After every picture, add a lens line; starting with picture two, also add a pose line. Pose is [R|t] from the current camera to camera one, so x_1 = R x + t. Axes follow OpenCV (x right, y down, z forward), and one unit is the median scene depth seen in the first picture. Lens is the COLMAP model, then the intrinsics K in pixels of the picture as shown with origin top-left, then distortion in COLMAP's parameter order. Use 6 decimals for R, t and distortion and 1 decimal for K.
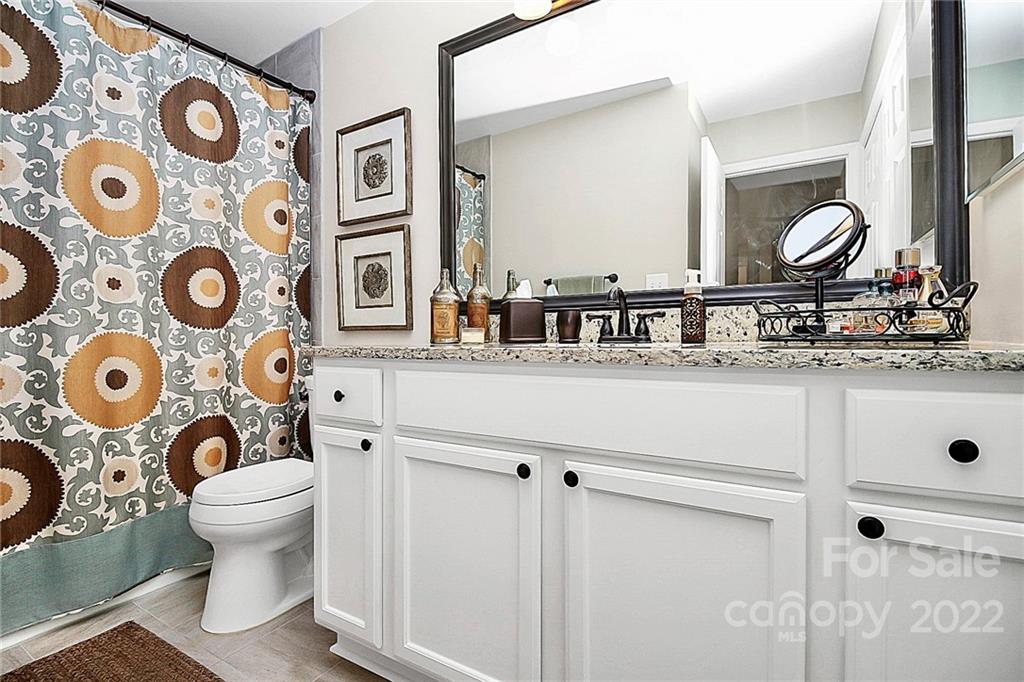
lens RADIAL K [[481.8, 0, 507.0], [0, 481.8, 334.3], [0, 0, 1]] dist [-0.000400, -0.015633]
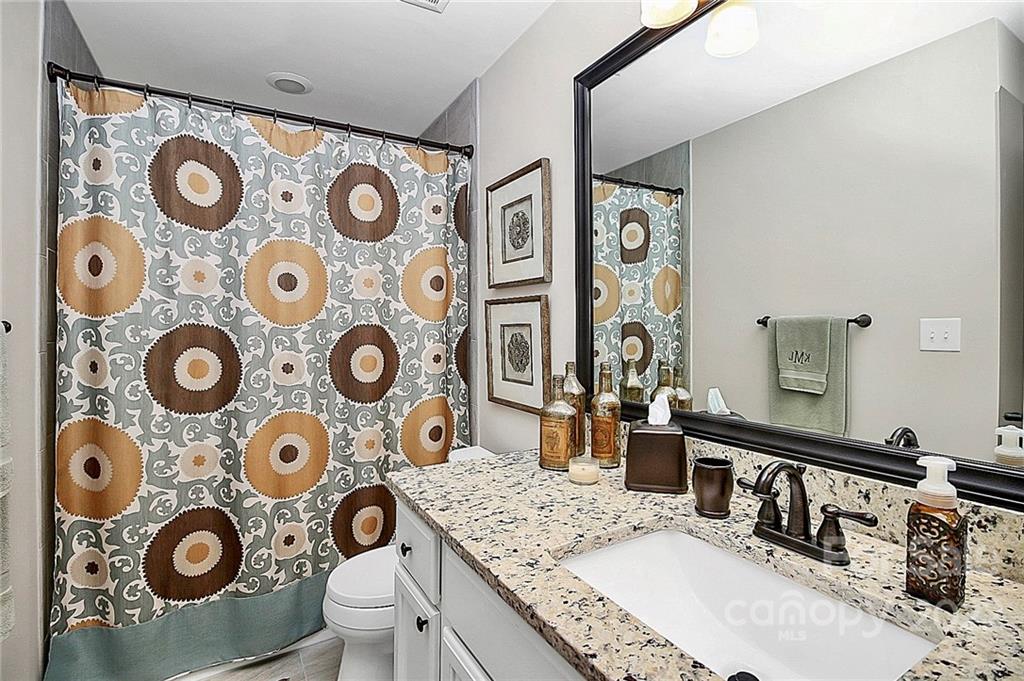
lens RADIAL K [[481.8, 0, 507.0], [0, 481.8, 333.8], [0, 0, 1]] dist [-0.000400, -0.015633]
pose [[0.880194, 0.009853, -0.474511, 0.148682], [0.001897, 0.999703, 0.024278, -0.183088], [0.474610, -0.022270, 0.879915, 0.210412]]
